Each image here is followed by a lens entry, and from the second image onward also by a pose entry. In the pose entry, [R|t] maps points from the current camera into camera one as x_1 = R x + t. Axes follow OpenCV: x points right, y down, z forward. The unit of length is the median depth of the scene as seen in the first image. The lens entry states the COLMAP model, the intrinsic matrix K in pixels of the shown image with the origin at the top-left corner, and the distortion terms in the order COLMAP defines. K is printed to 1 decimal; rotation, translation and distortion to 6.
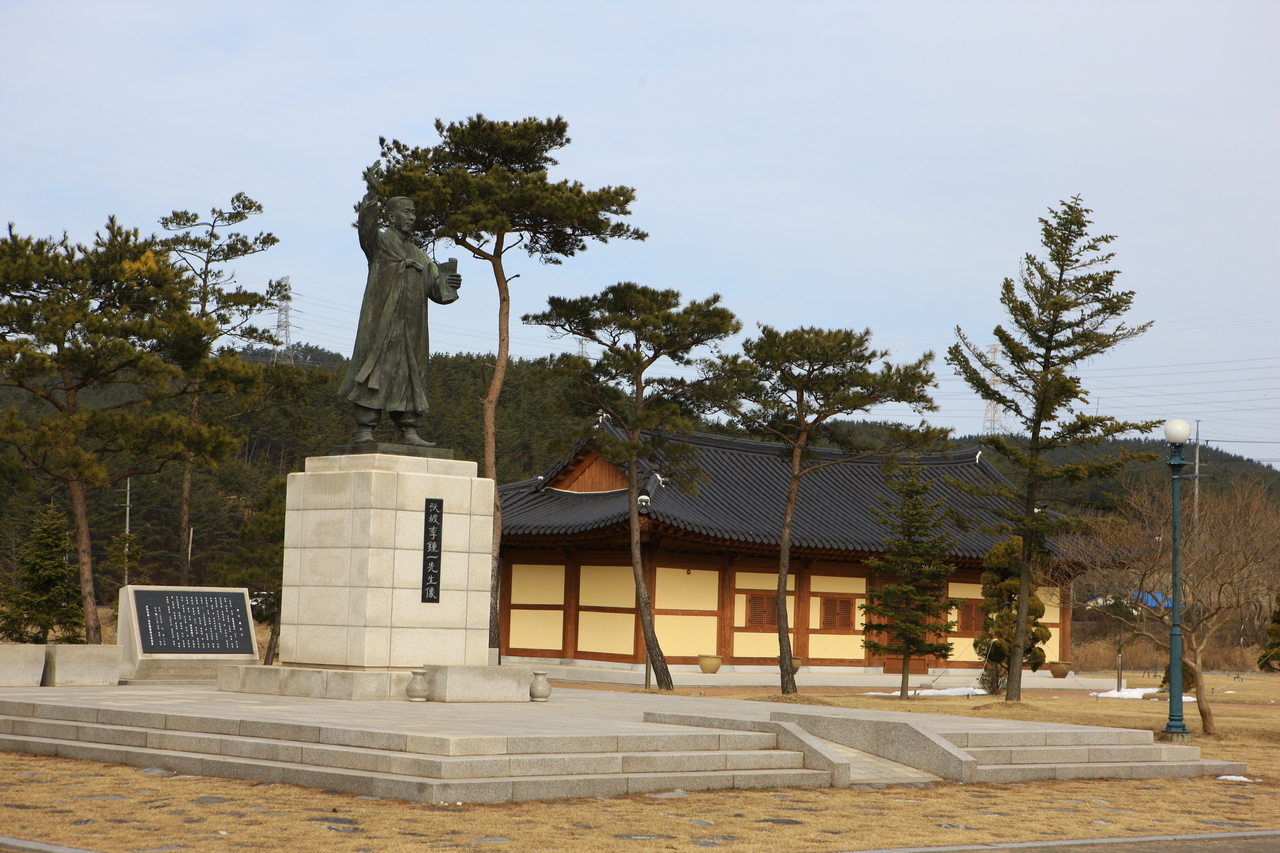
lens RADIAL K [[2405.7, 0, 640.0], [0, 2405.7, 426.5], [0, 0, 1]] dist [0.165455, -0.036209]
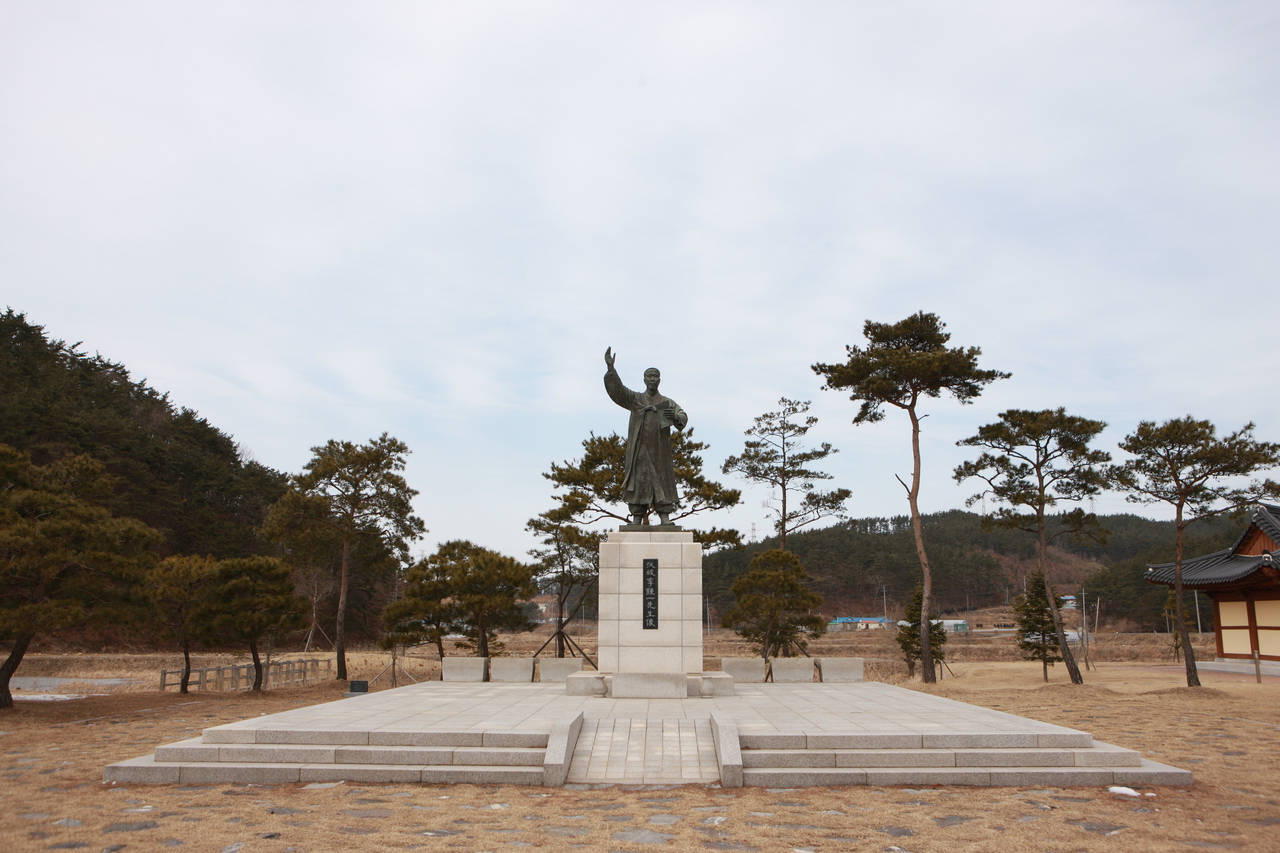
lens RADIAL K [[1037.6, 0, 638.6], [0, 1037.6, 459.6], [0, 0, 1]] dist [-0.042067, 0.001848]
pose [[0.730447, -0.138751, -0.668727, 0.341512], [0.072514, 0.989367, -0.126073, 0.048684], [0.679109, 0.043598, 0.732742, 0.511644]]
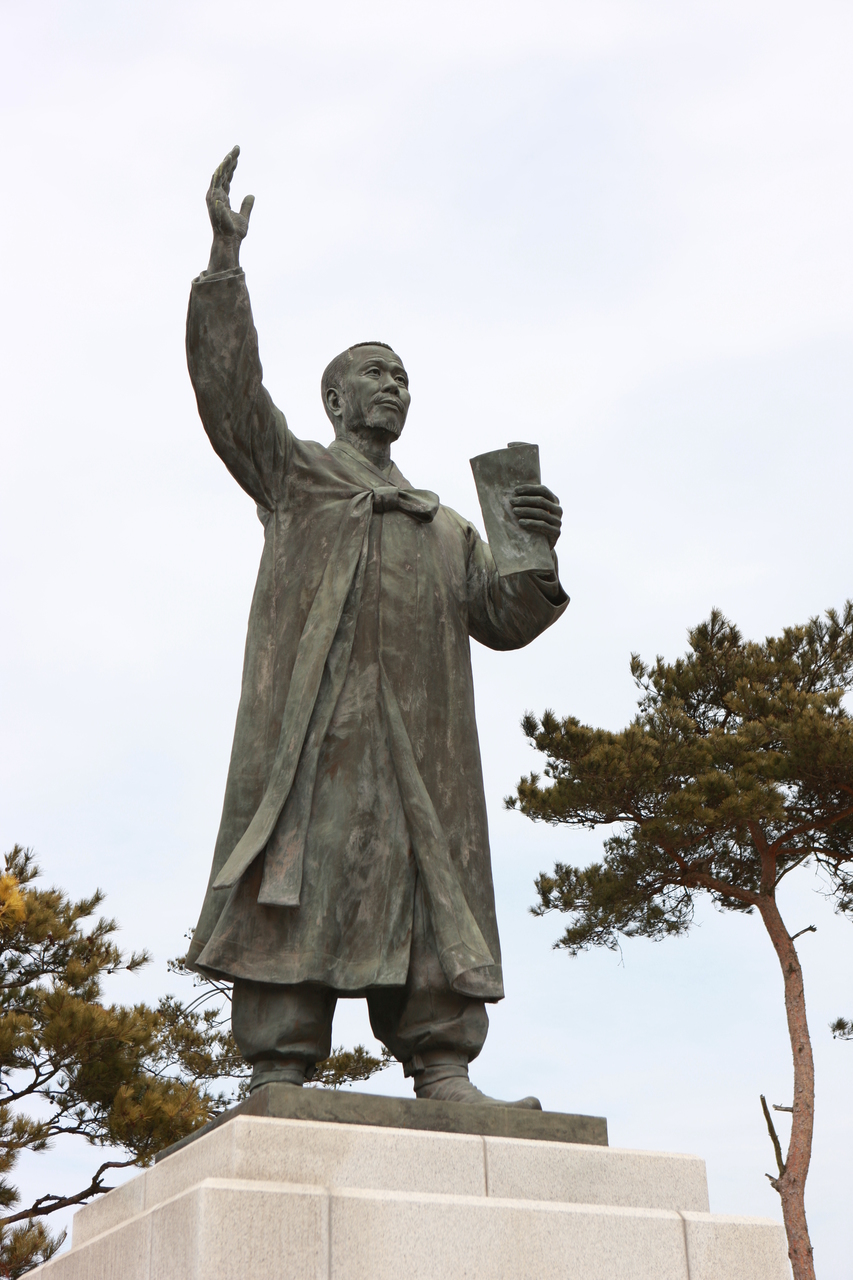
lens RADIAL K [[1797.7, 0, 426.1], [0, 1797.7, 694.3], [0, 0, 1]] dist [0.111605, 0.006131]
pose [[0.958929, -0.169647, -0.227320, -0.044307], [0.075549, 0.925234, -0.371799, 0.038837], [0.273399, 0.339355, 0.900051, 0.810735]]
